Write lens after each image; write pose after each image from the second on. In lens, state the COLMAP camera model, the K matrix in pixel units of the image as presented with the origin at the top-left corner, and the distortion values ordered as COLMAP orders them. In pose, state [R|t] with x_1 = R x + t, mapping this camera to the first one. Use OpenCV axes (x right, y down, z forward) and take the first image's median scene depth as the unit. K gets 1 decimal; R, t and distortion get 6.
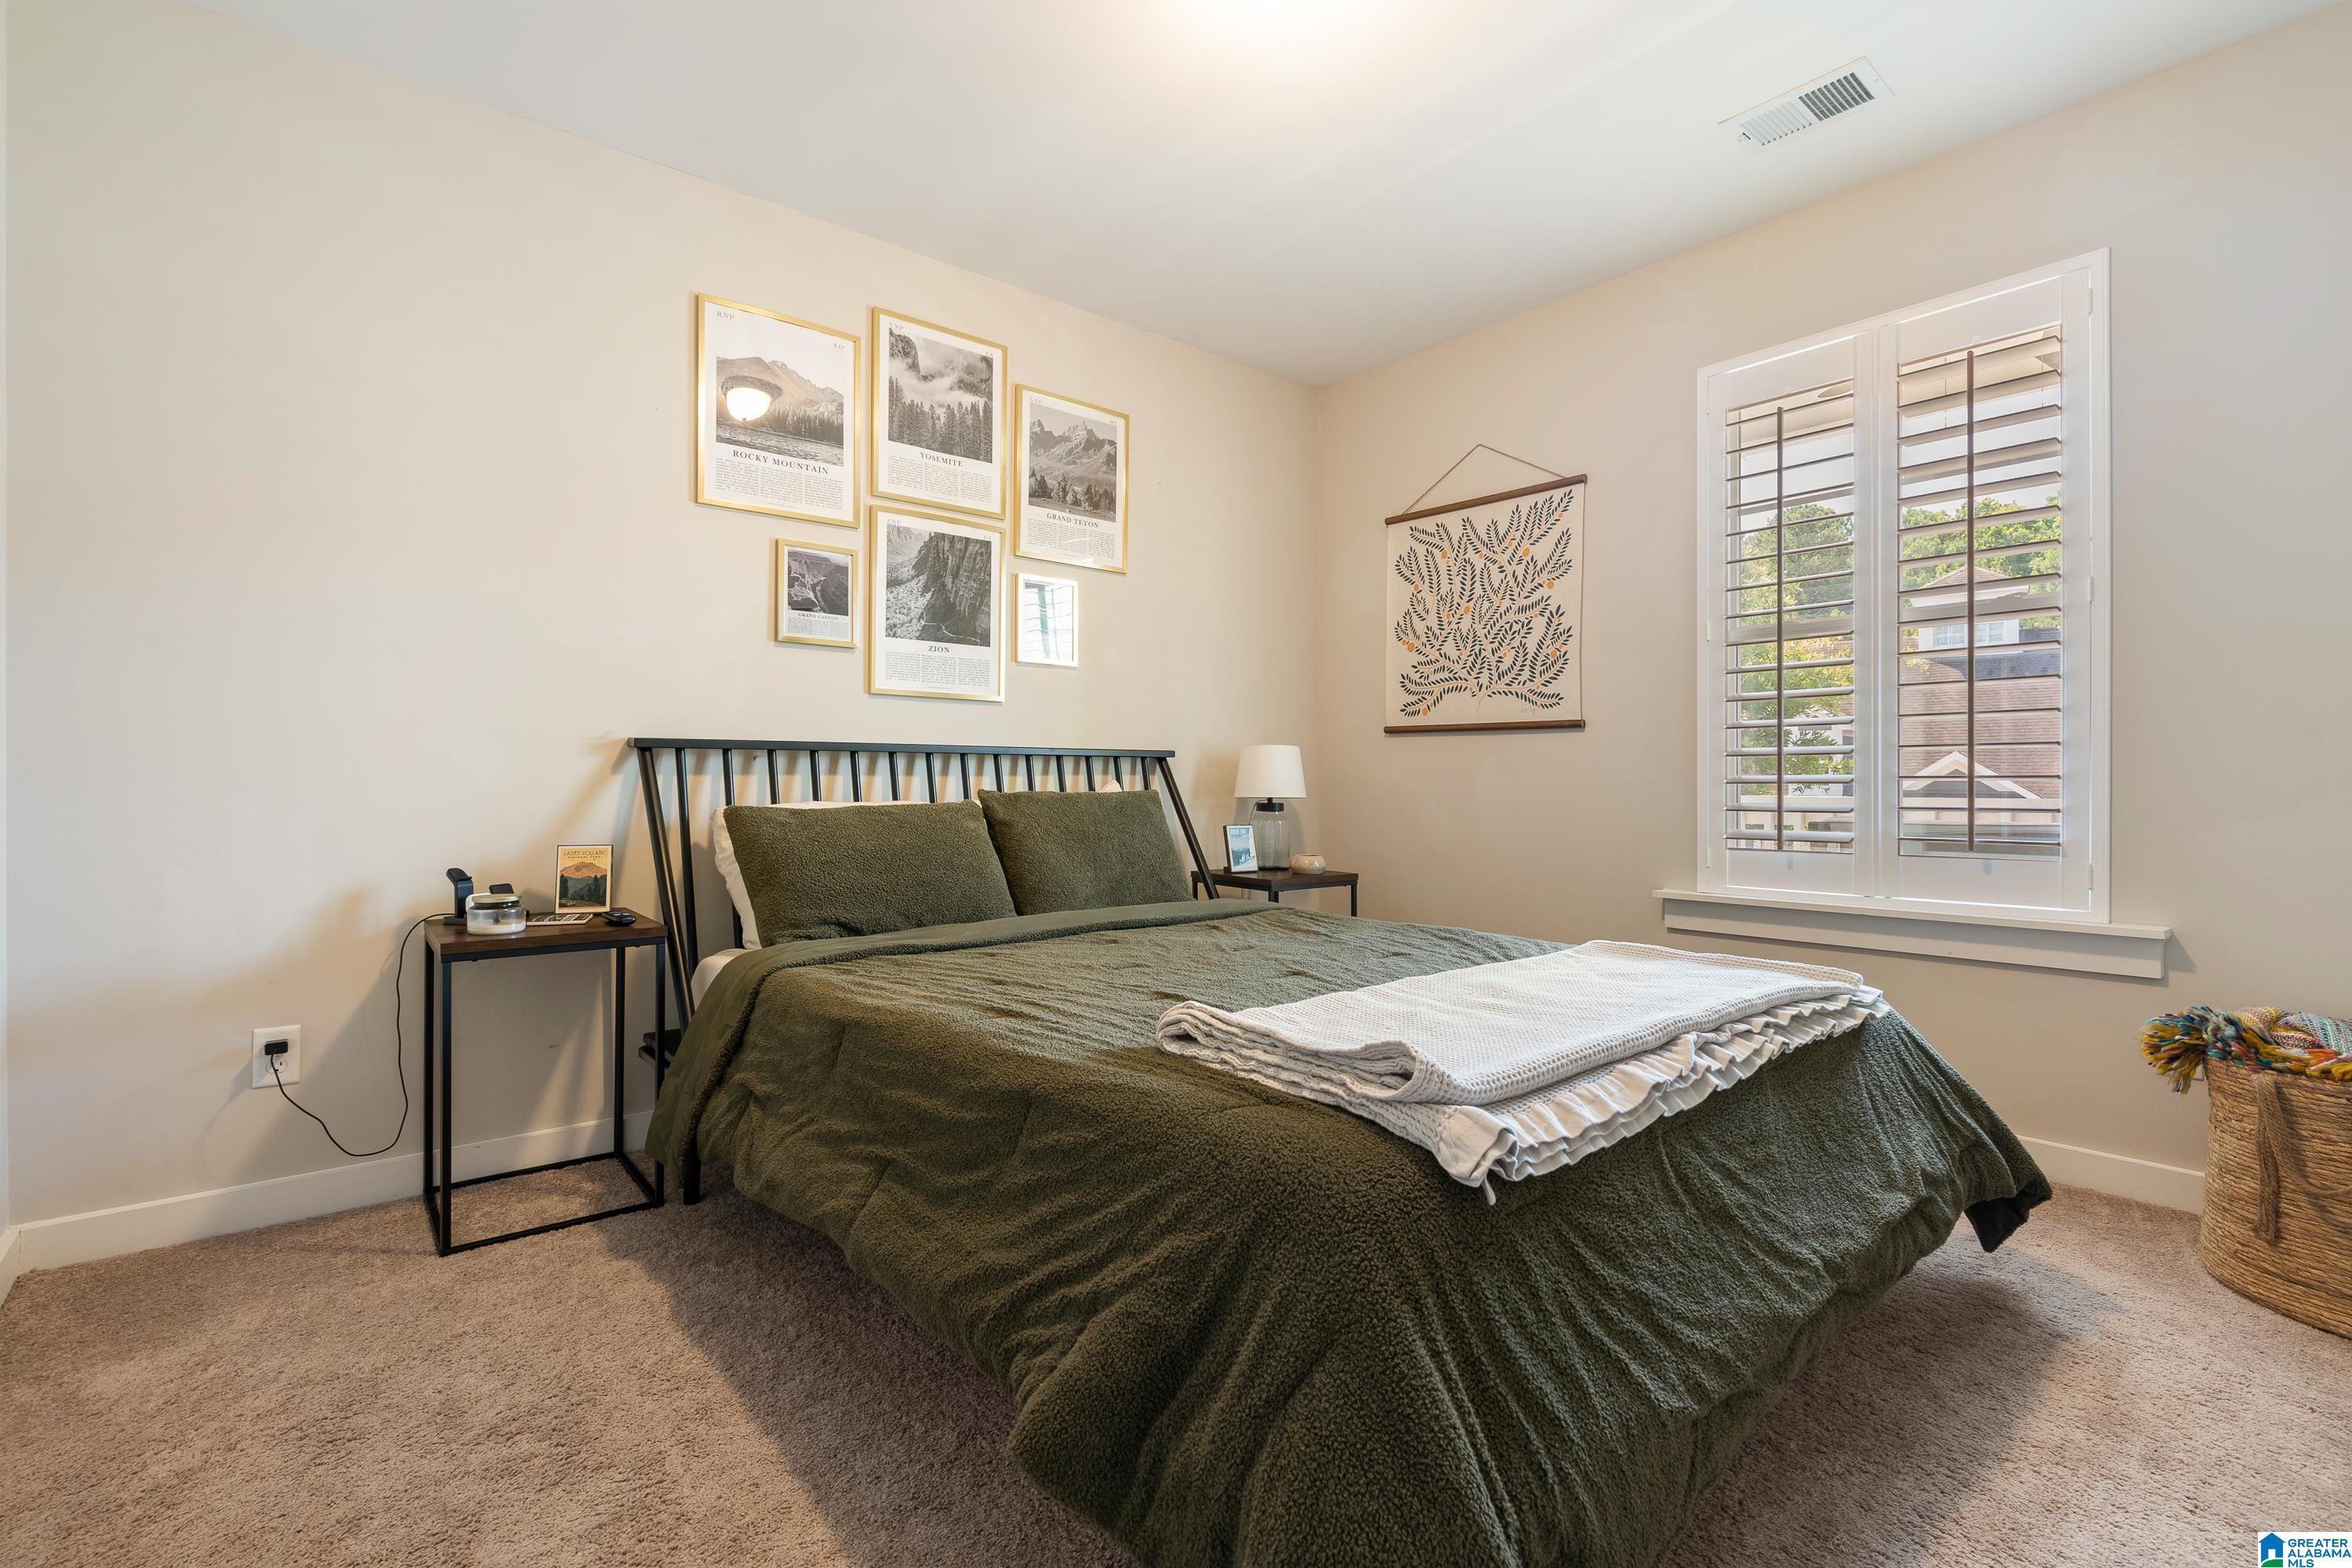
lens RADIAL K [[1070.2, 0, 1175.4], [0, 1070.2, 785.3], [0, 0, 1]] dist [-0.008540, 0.001545]
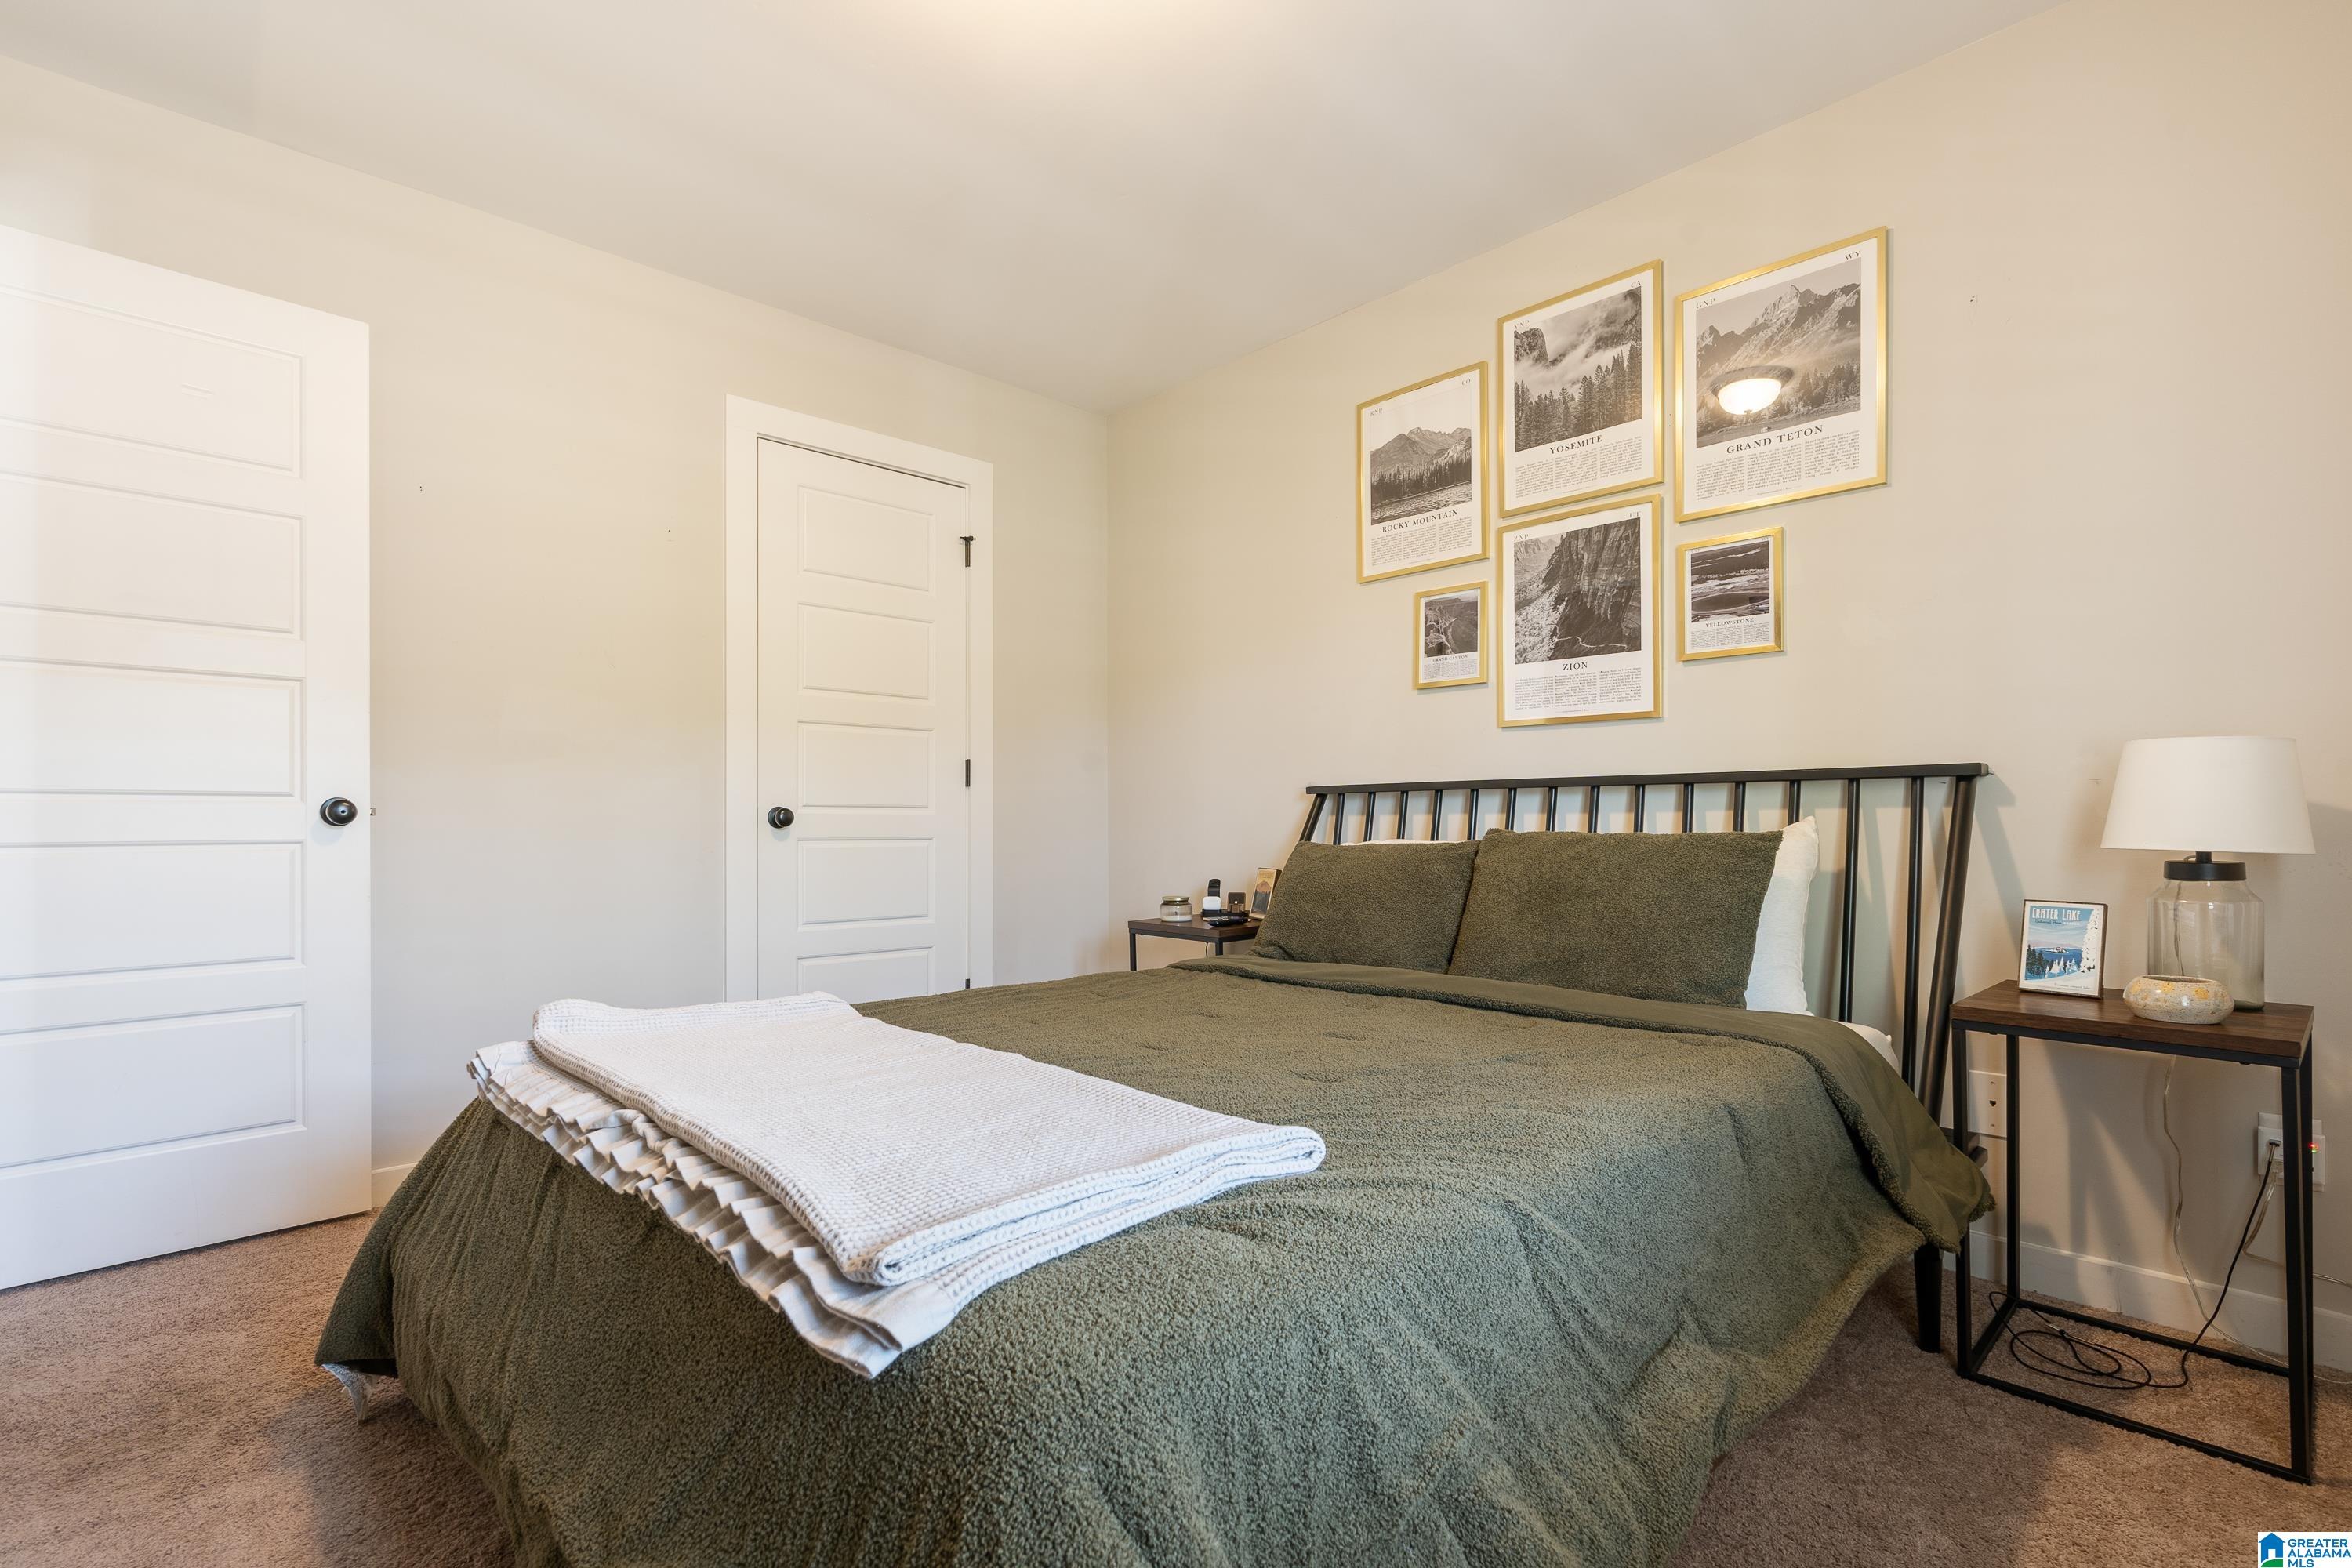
lens RADIAL K [[1070.2, 0, 1162.1], [0, 1070.2, 816.9], [0, 0, 1]] dist [-0.008540, 0.001545]
pose [[0.061873, -0.011934, -0.998013, 0.626799], [-0.005999, 0.999906, -0.012329, 0.006123], [0.998066, 0.006750, 0.061796, 0.634930]]
